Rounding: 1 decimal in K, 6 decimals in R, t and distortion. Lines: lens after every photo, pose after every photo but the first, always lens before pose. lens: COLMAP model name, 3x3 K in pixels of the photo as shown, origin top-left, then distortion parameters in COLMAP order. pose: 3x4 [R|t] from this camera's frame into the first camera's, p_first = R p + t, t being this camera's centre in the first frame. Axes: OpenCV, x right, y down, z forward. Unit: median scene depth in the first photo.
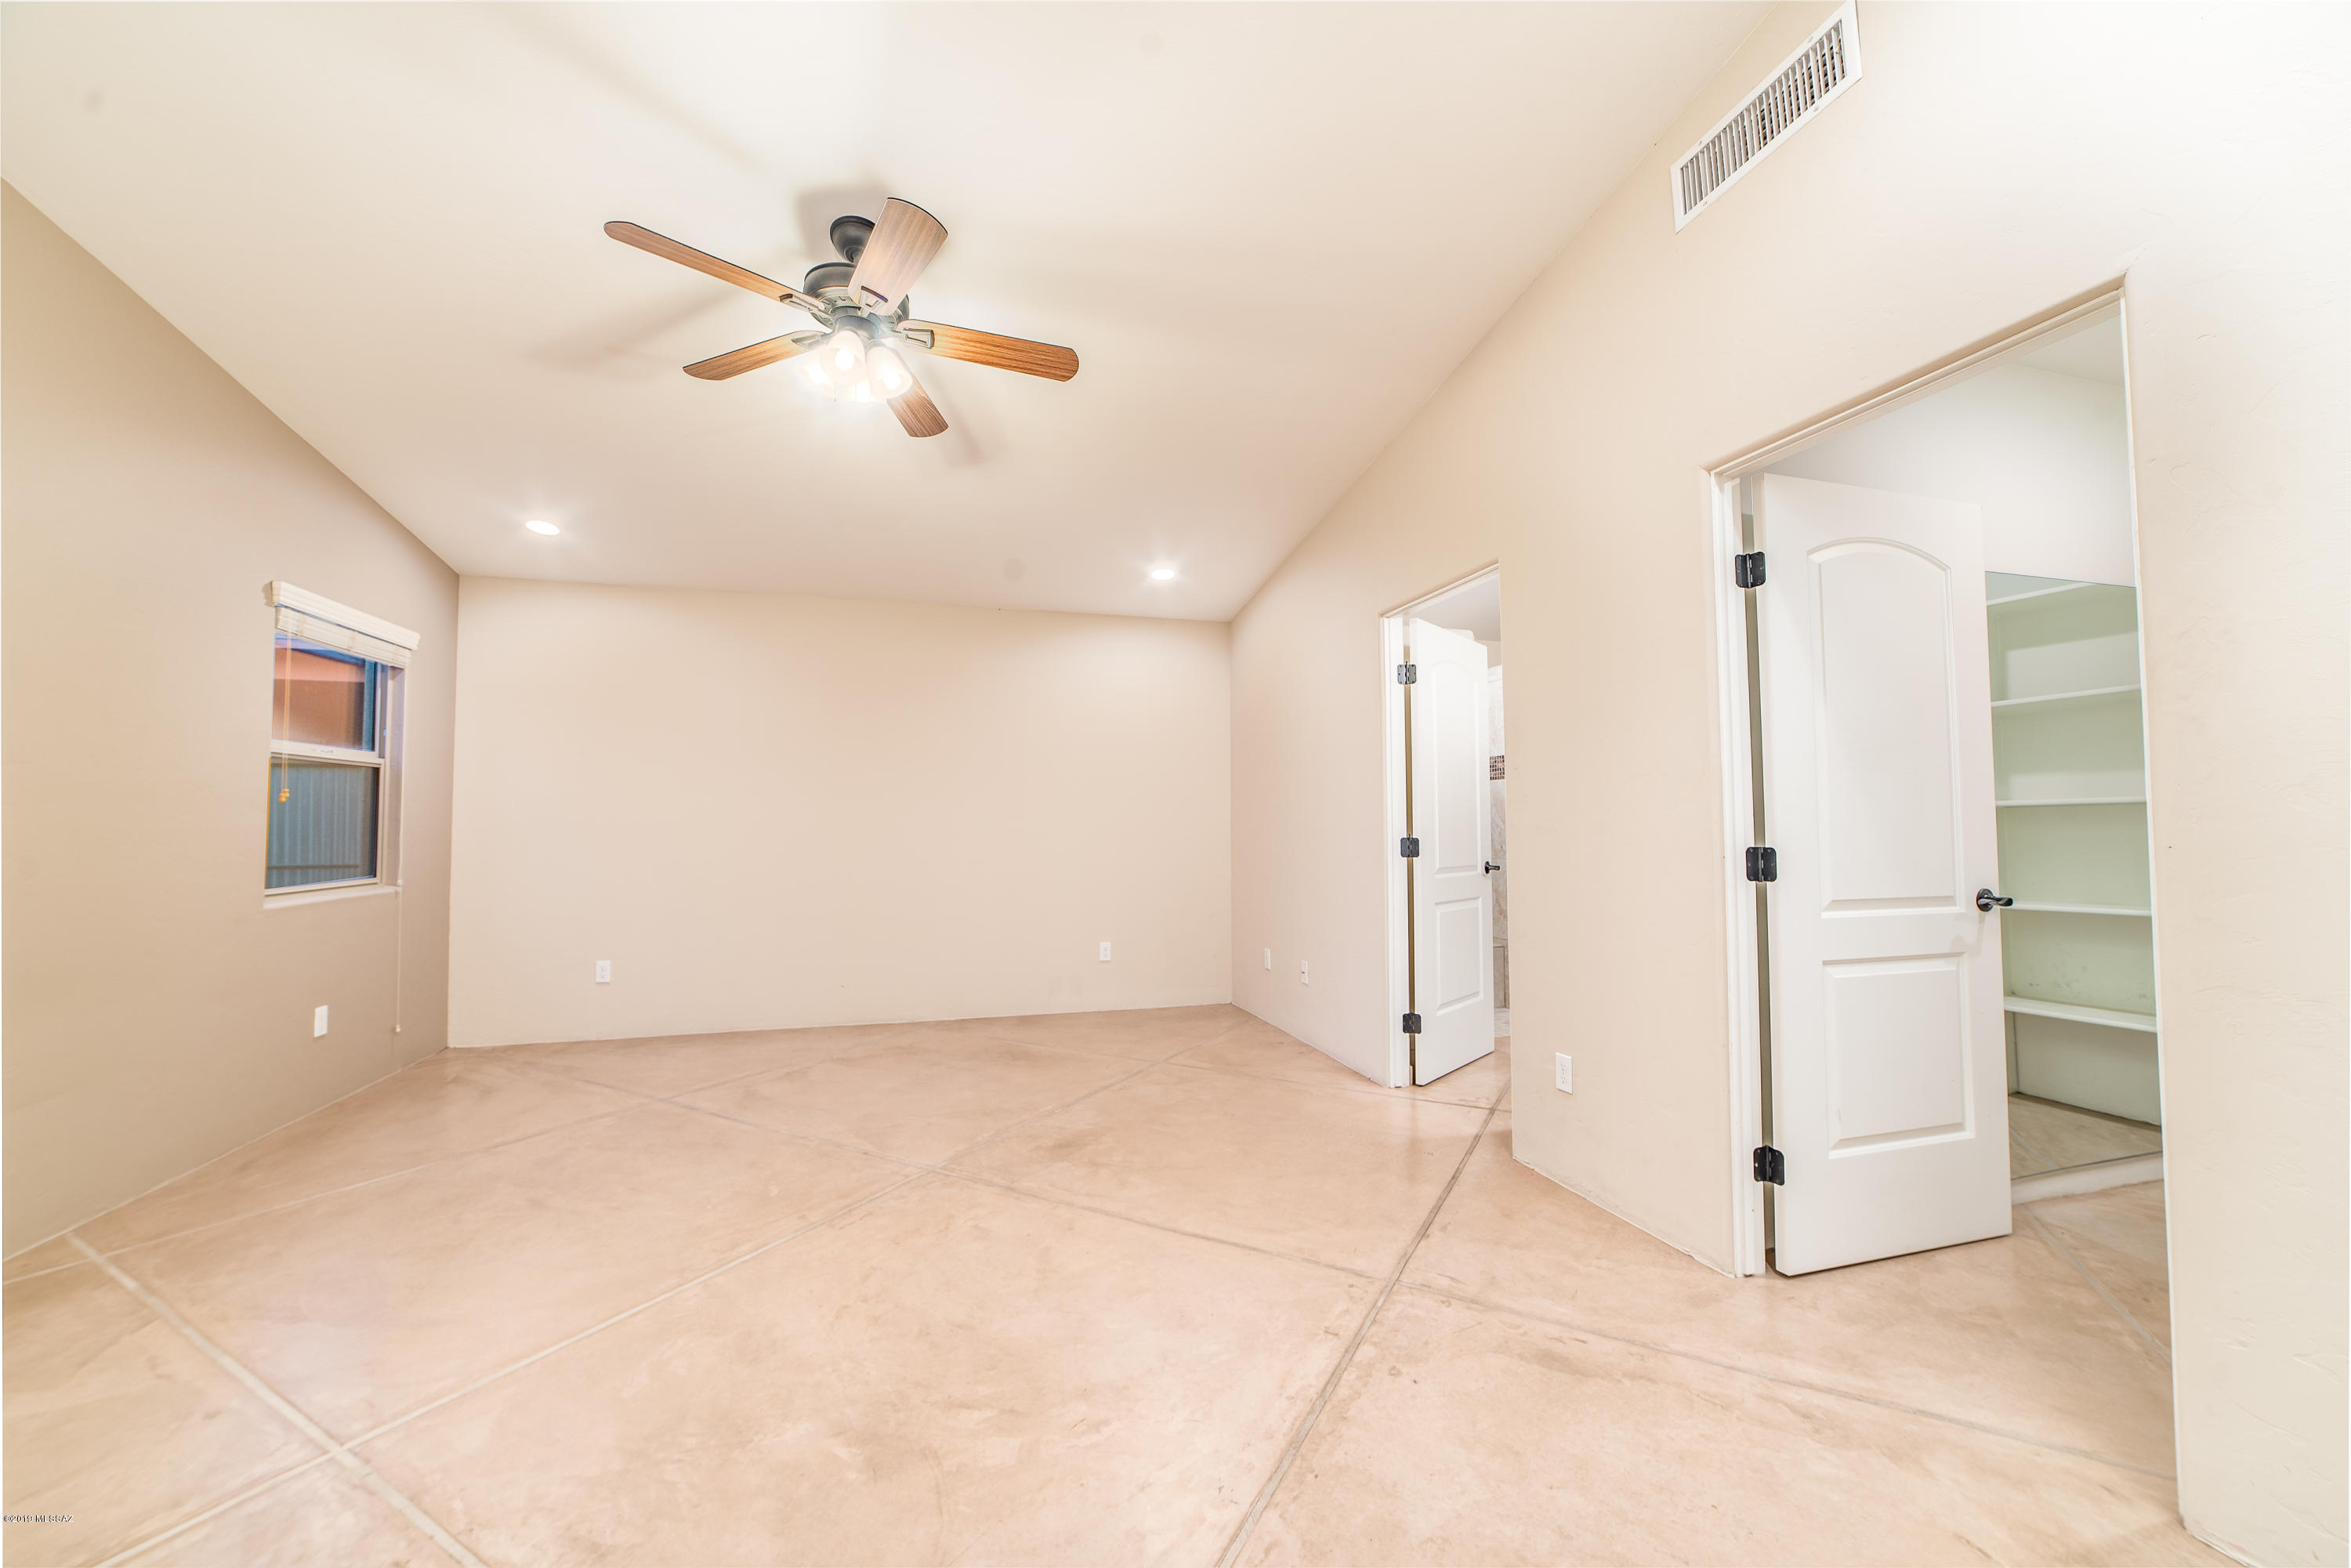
lens RADIAL K [[938.7, 0, 1170.2], [0, 938.7, 810.7], [0, 0, 1]] dist [-0.001069, 0.000128]
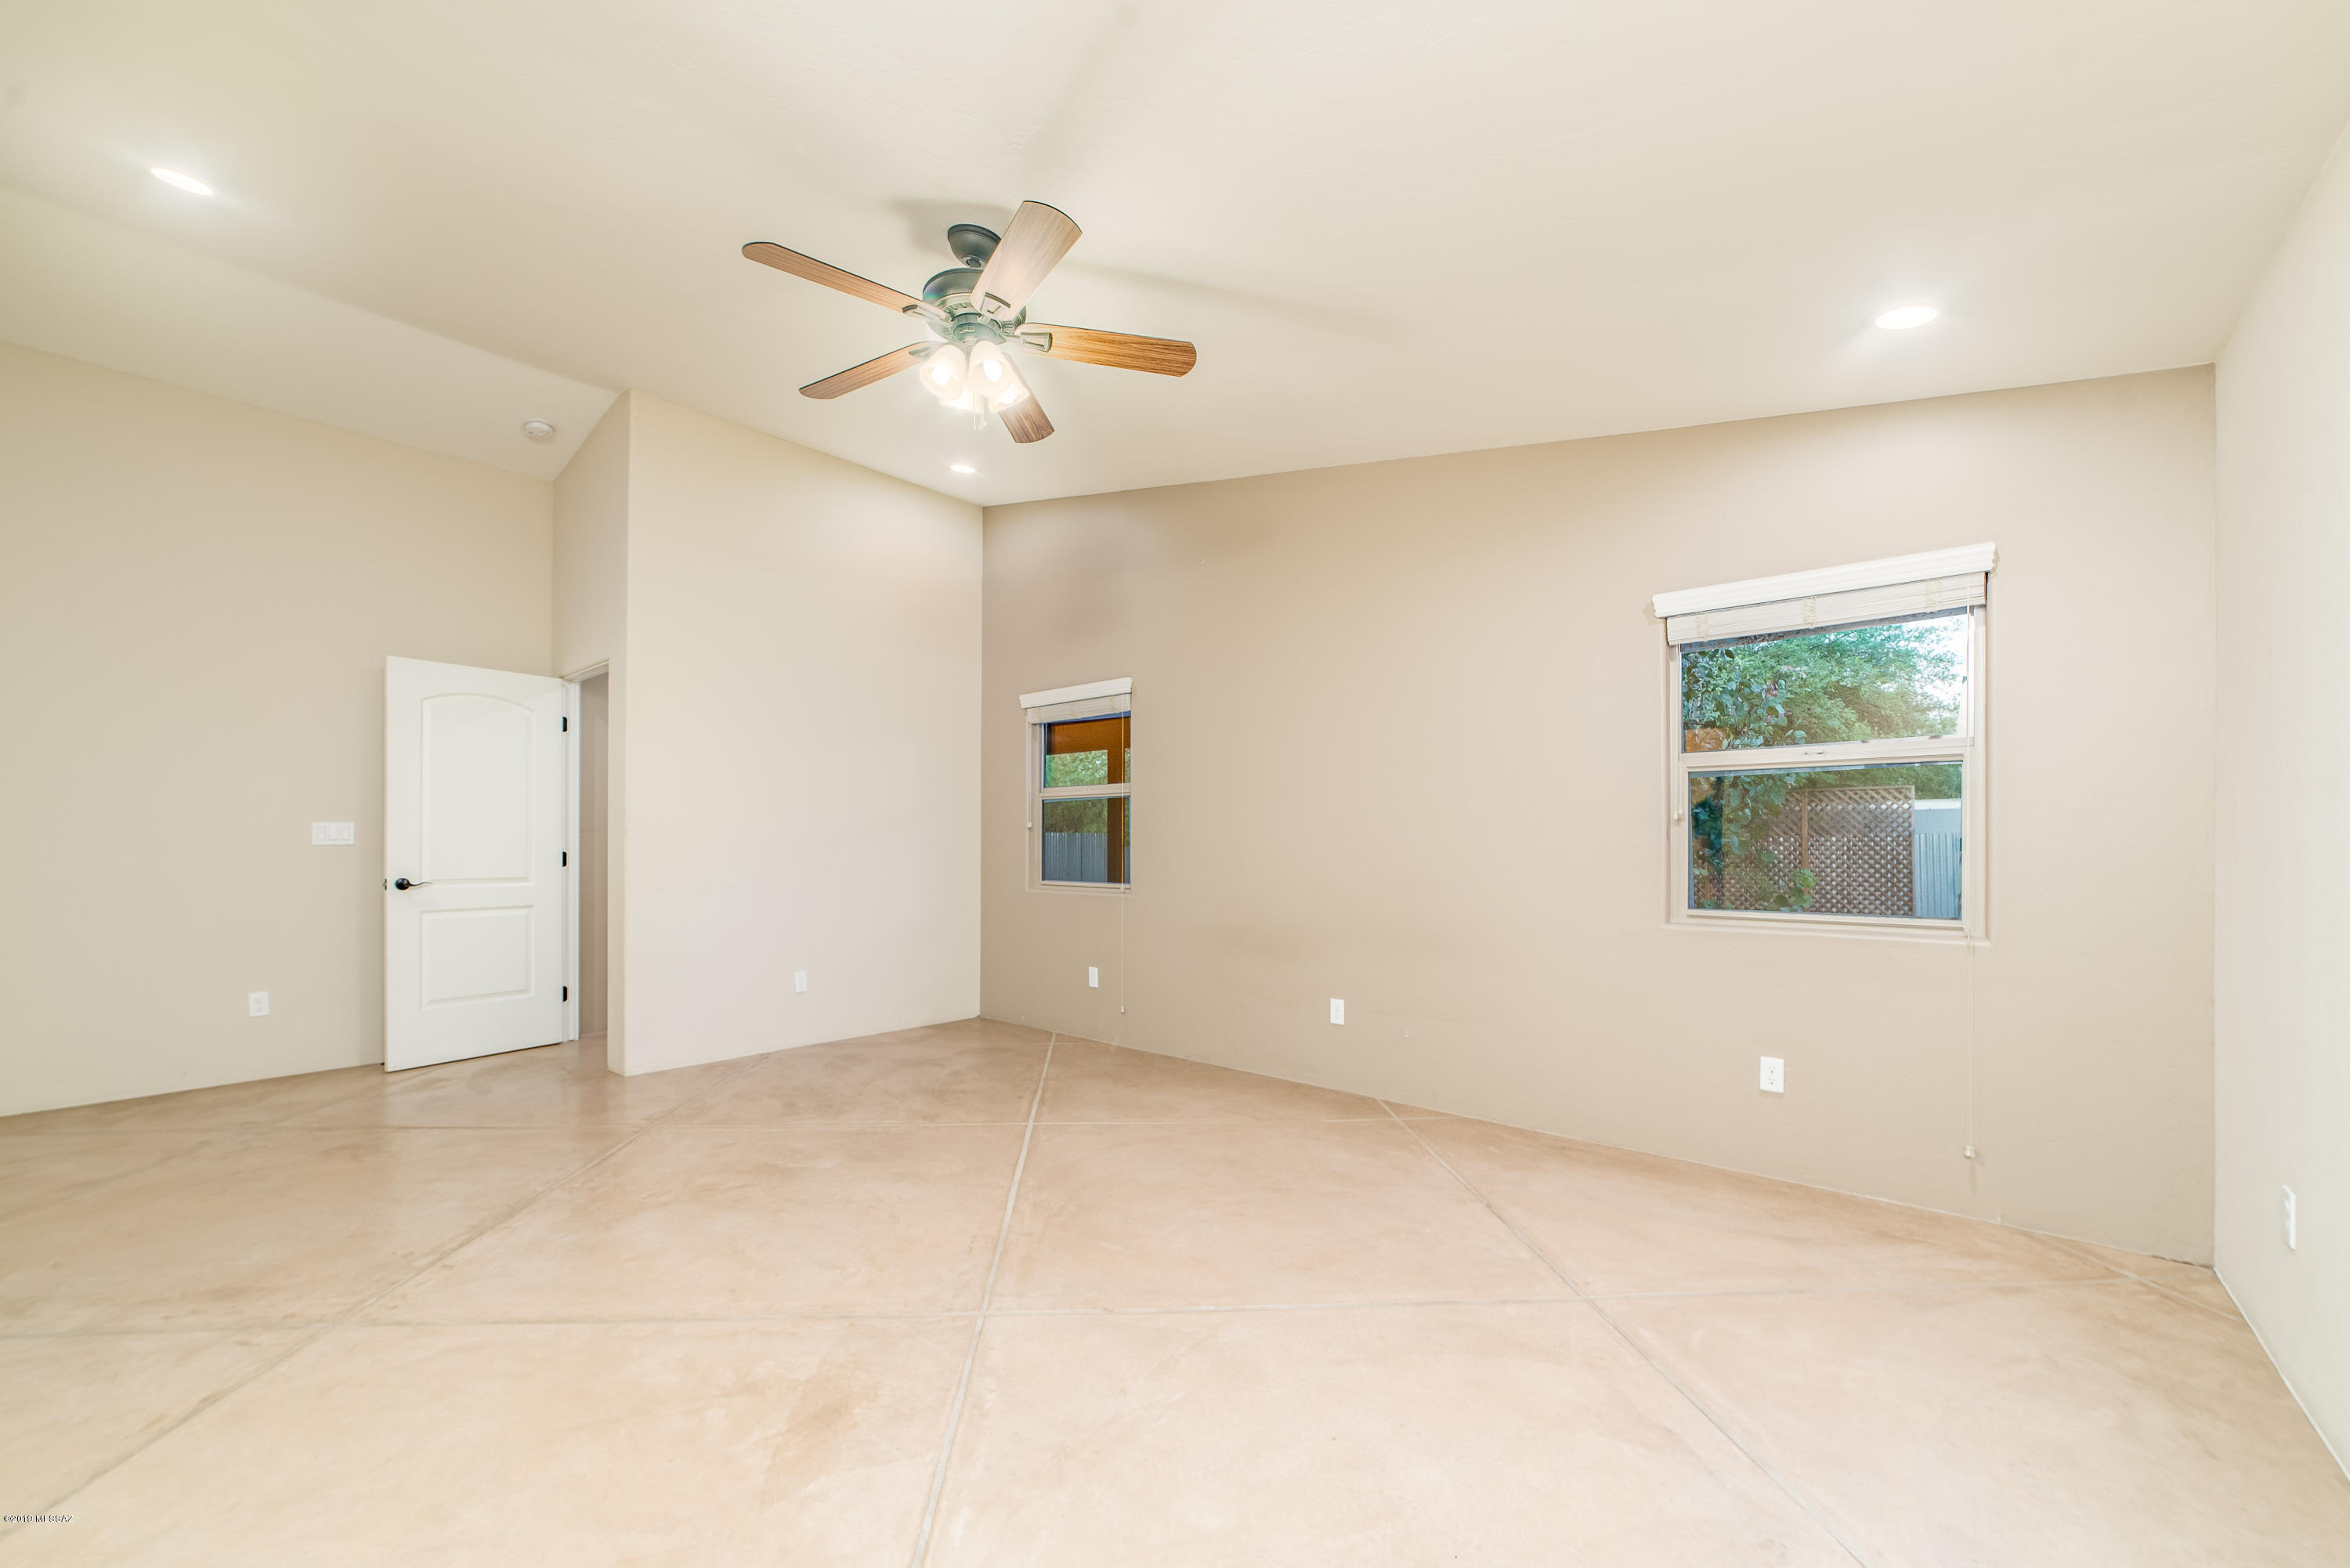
lens RADIAL K [[900.1, 0, 1191.4], [0, 900.1, 784.1], [0, 0, 1]] dist [-0.009846, 0.000600]
pose [[-0.830017, -0.036558, -0.556539, 0.028471], [0.010512, 0.996647, -0.081145, 0.022054], [0.557639, -0.073202, -0.826849, 2.026700]]
